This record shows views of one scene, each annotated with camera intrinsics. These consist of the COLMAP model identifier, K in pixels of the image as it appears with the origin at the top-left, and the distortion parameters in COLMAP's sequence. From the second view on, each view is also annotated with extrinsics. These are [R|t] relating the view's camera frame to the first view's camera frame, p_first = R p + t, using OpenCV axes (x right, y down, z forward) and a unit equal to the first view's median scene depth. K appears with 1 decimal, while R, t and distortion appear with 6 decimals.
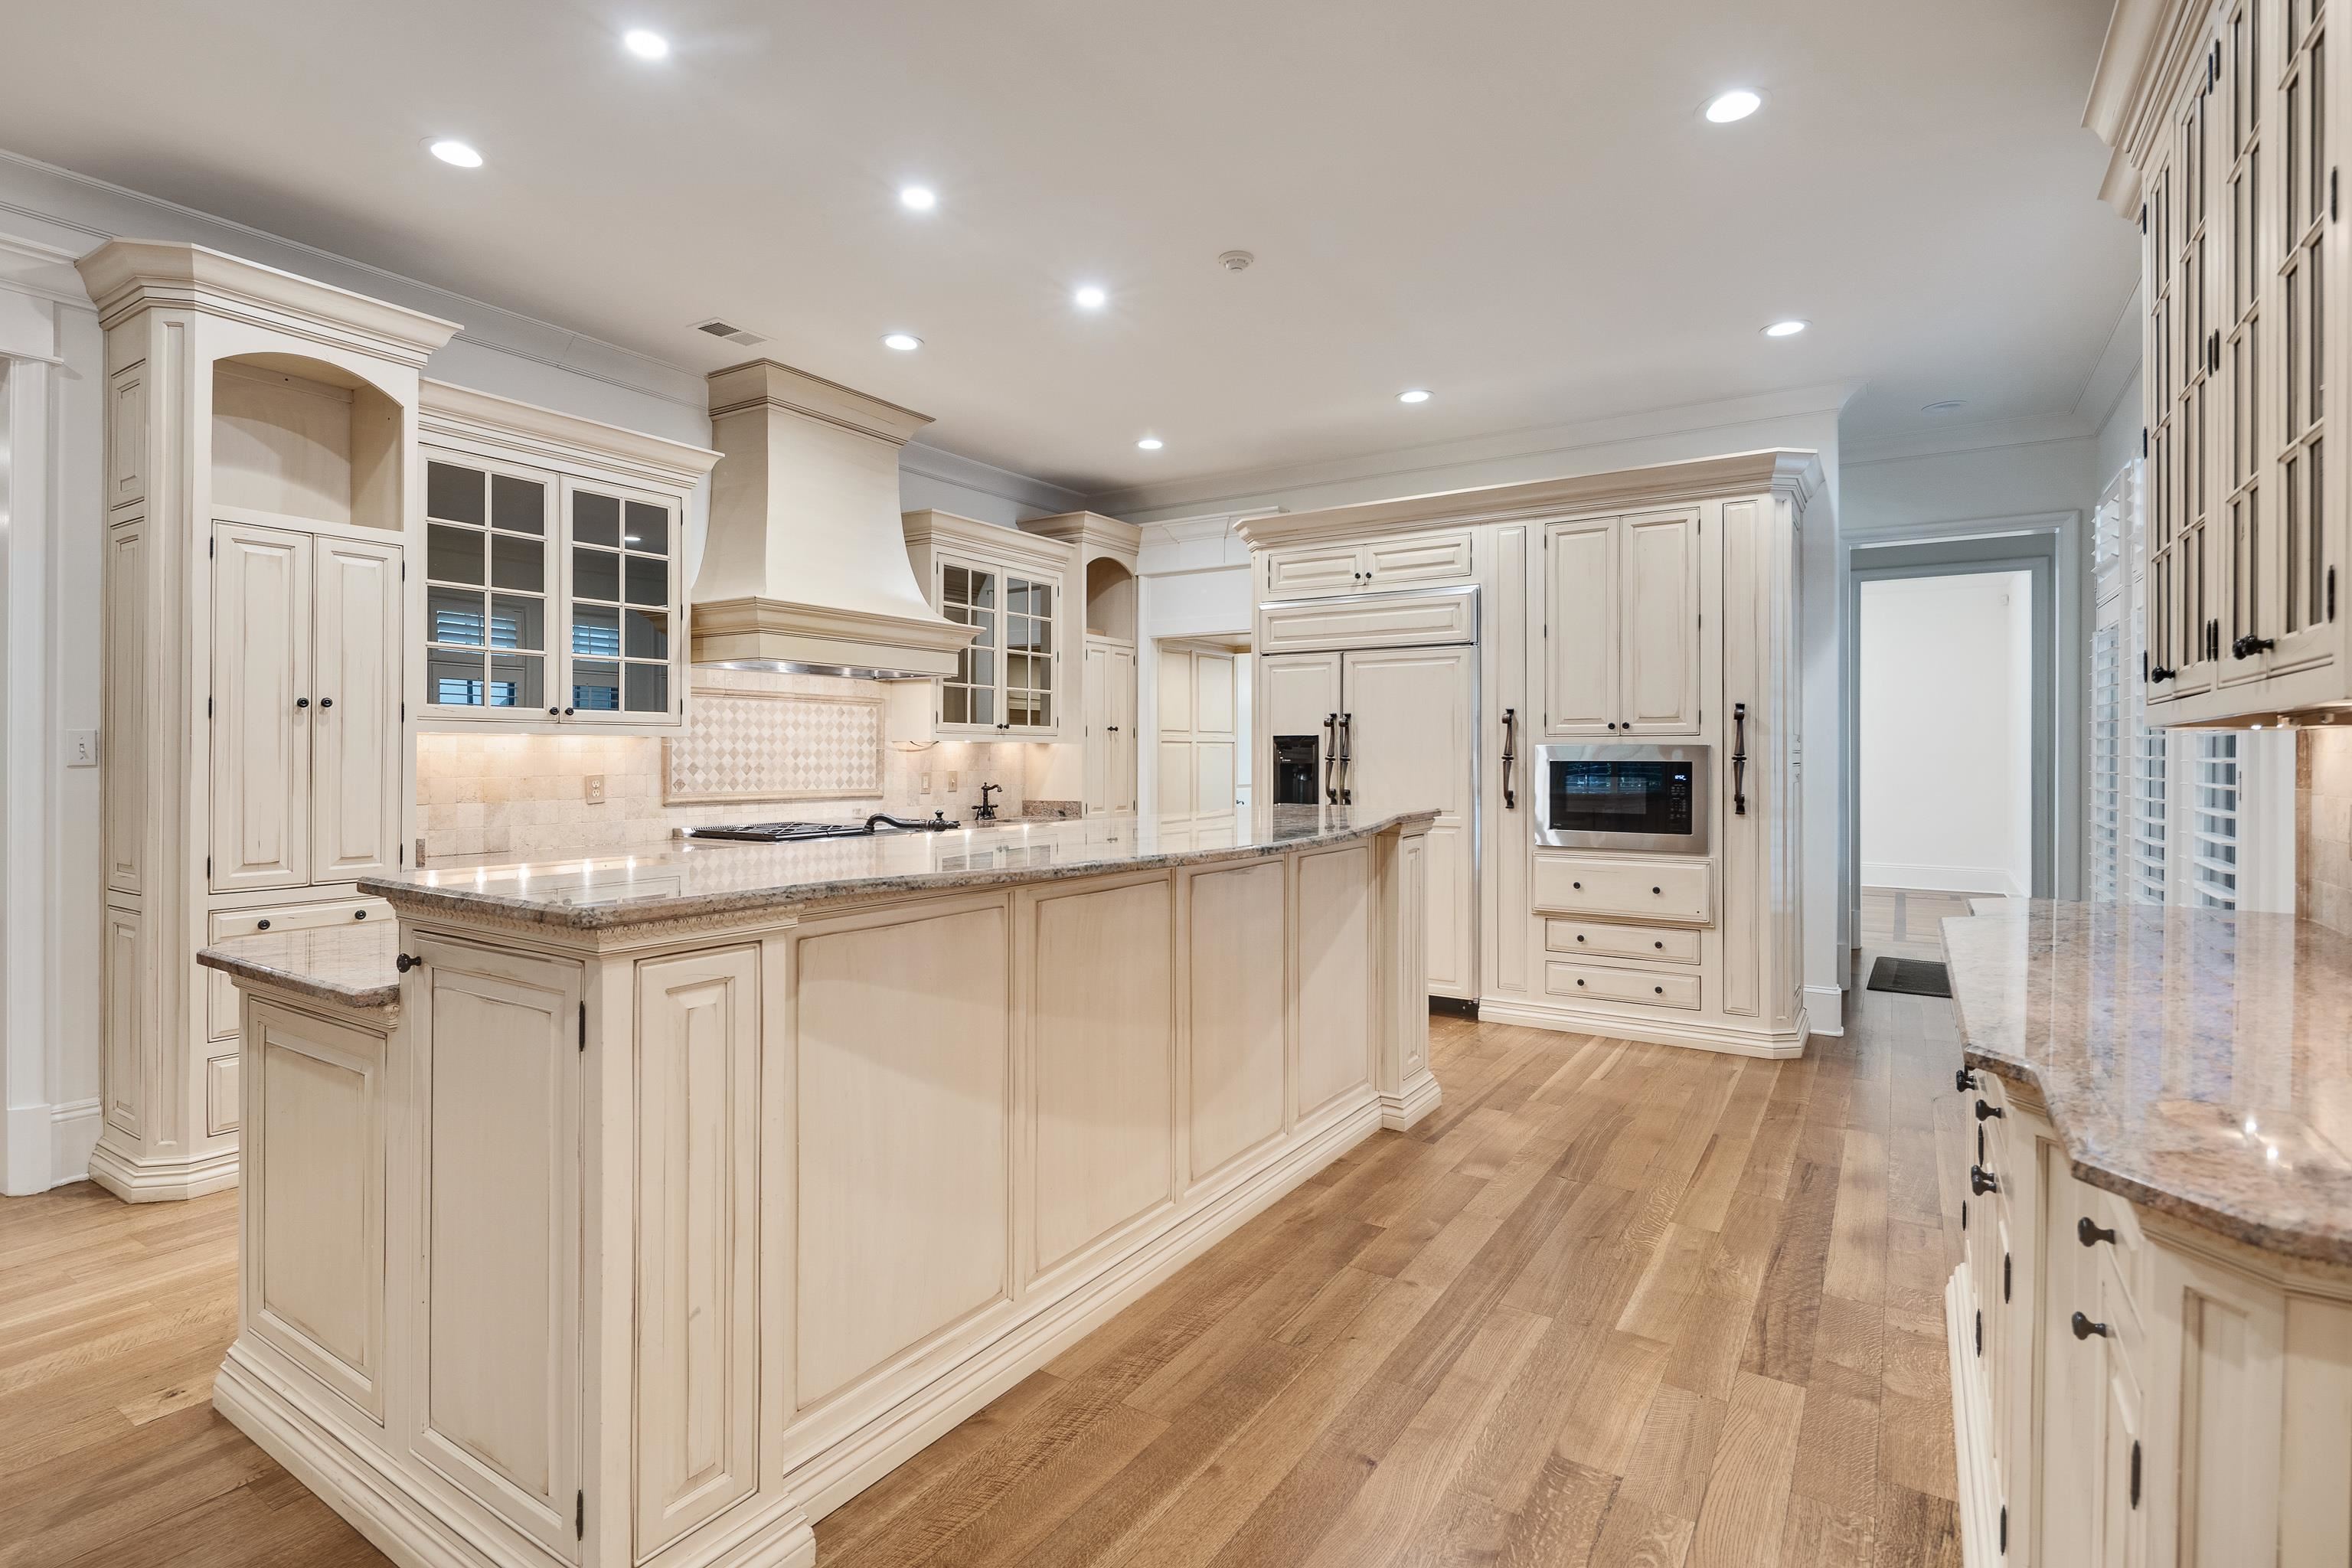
lens RADIAL K [[1130.9, 0, 1168.2], [0, 1130.9, 743.5], [0, 0, 1]] dist [-0.000286, -0.000802]
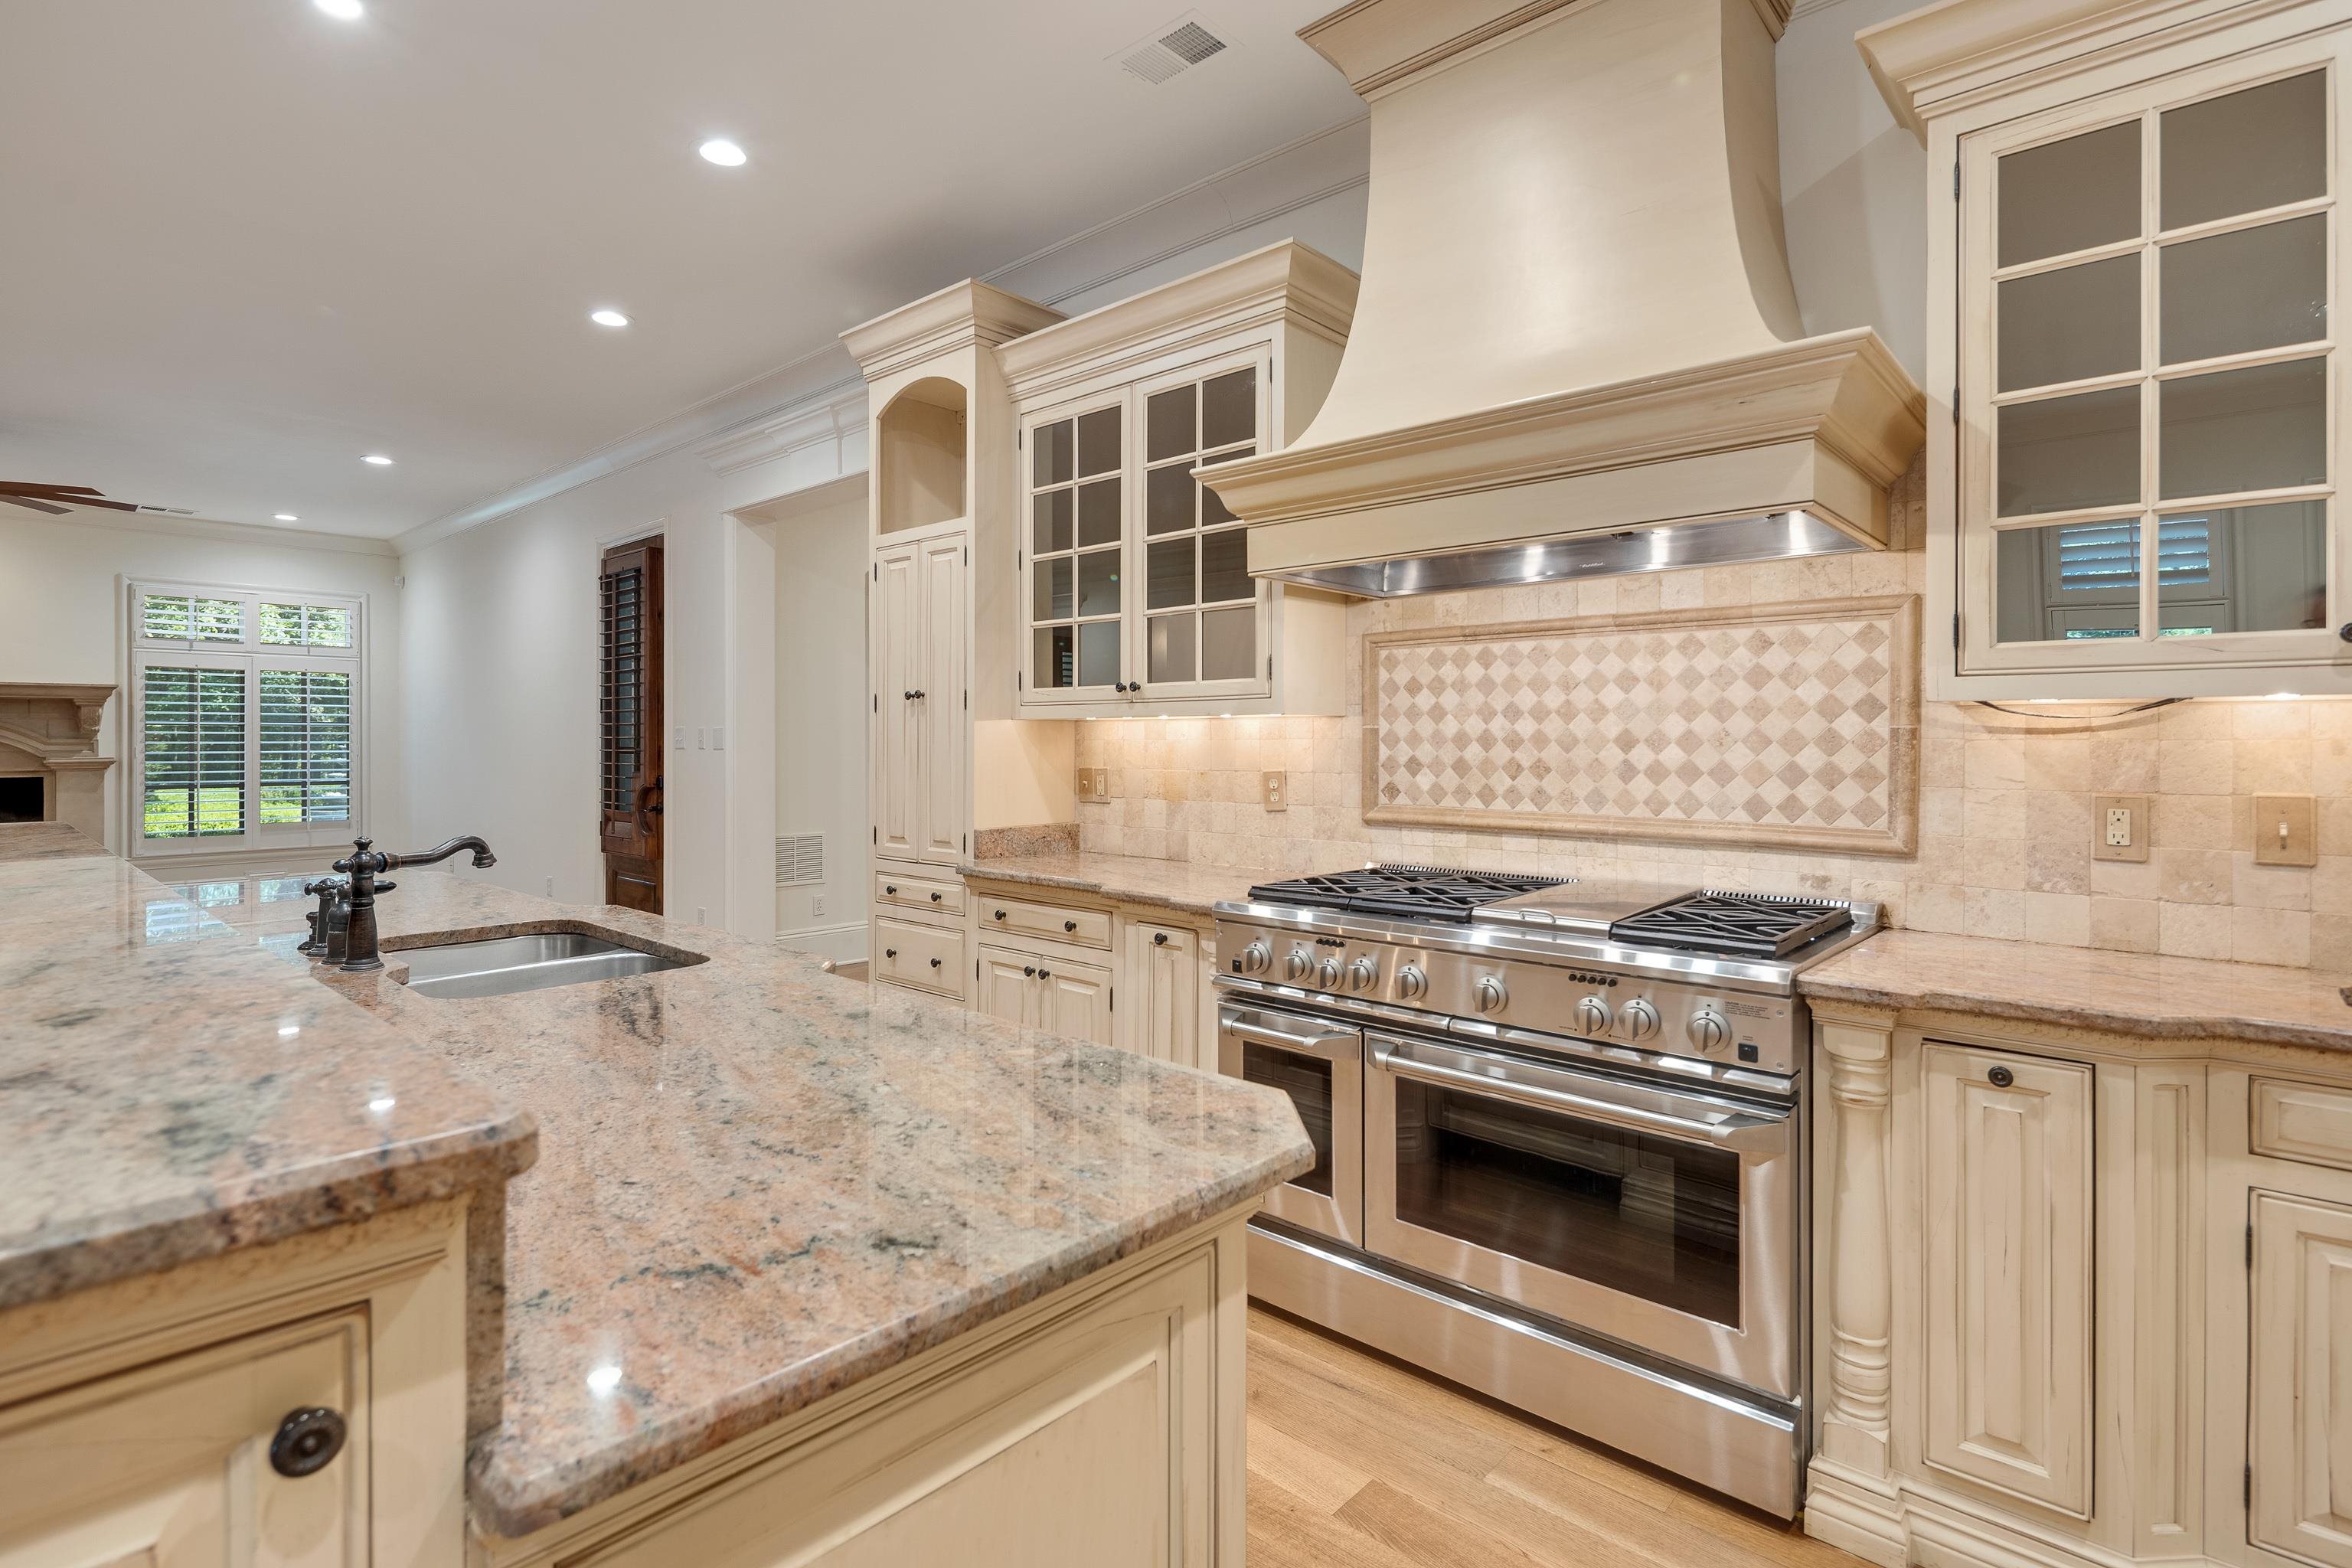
lens RADIAL K [[1130.9, 0, 1168.2], [0, 1130.9, 743.5], [0, 0, 1]] dist [-0.000286, -0.000802]
pose [[-0.170304, 0.003055, -0.985387, 0.184260], [0.012183, 0.999925, 0.000995, 0.007822], [0.985316, -0.011836, -0.170328, 0.936277]]
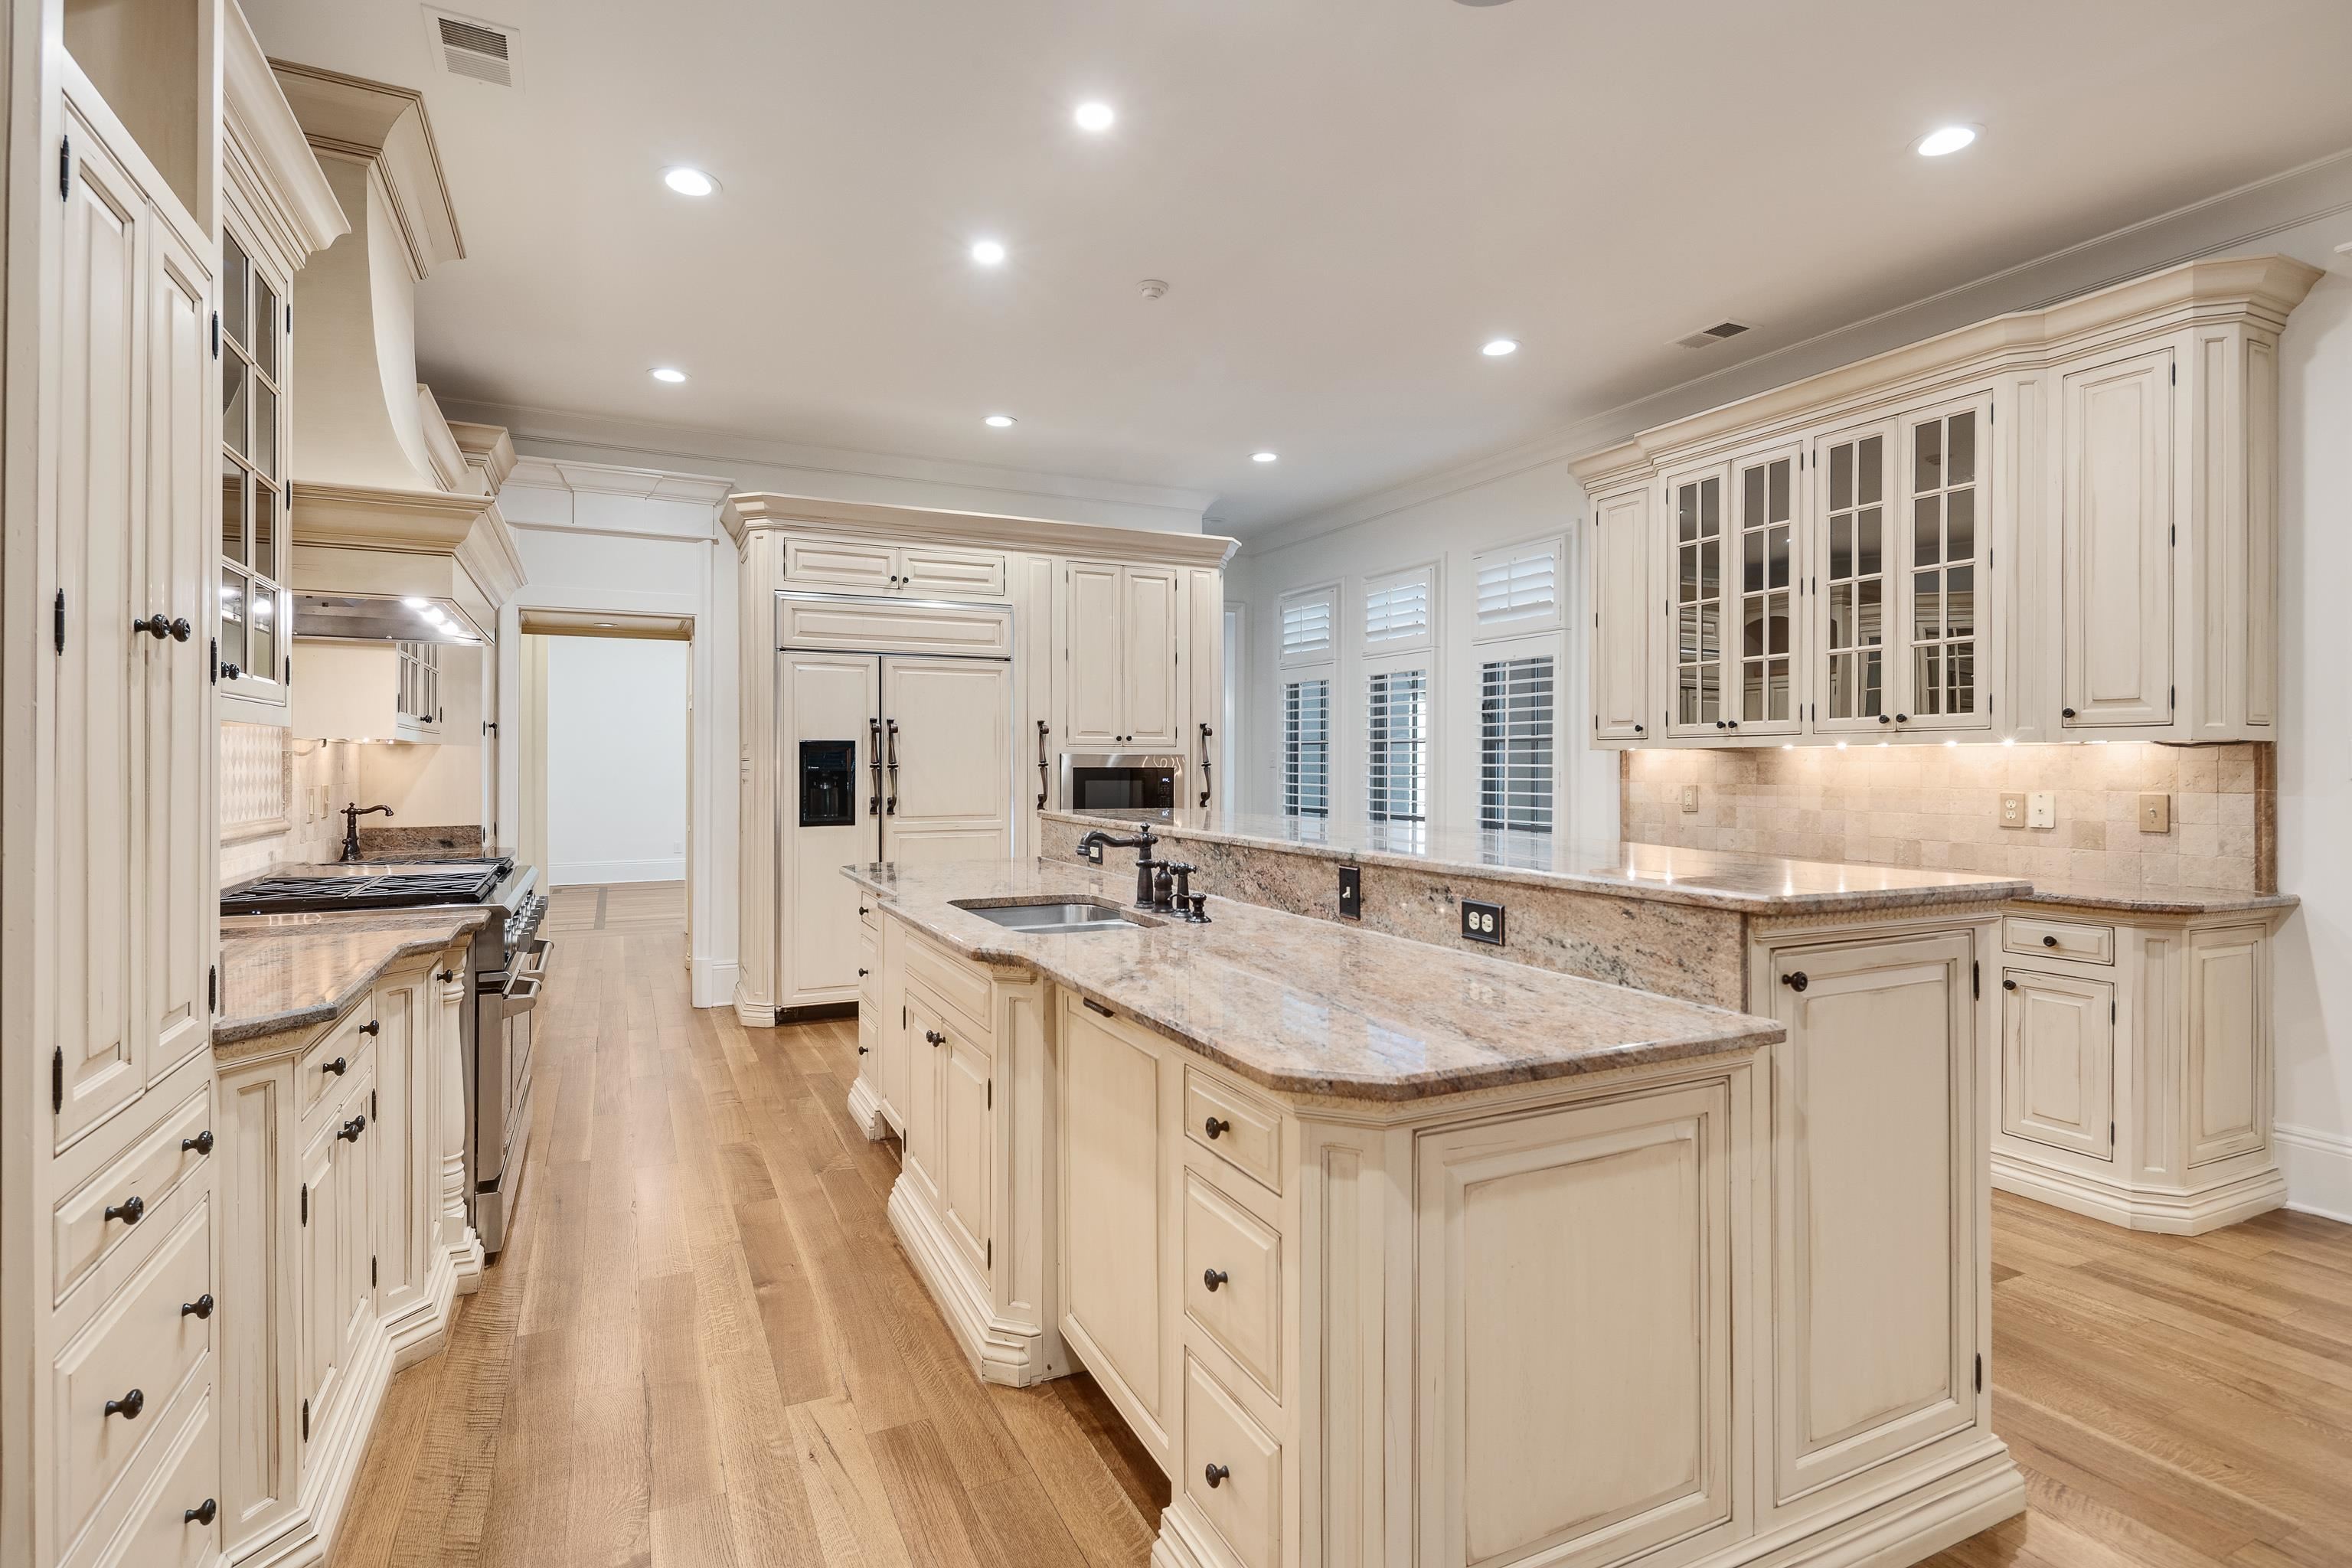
lens RADIAL K [[1125.5, 0, 1142.7], [0, 1125.5, 772.7], [0, 0, 1]] dist [0.001554, 0.000281]
pose [[0.527985, -0.006296, 0.849230, -0.594189], [-0.009670, 0.999863, 0.013425, 0.004919], [-0.849199, -0.015300, 0.527852, 0.325196]]
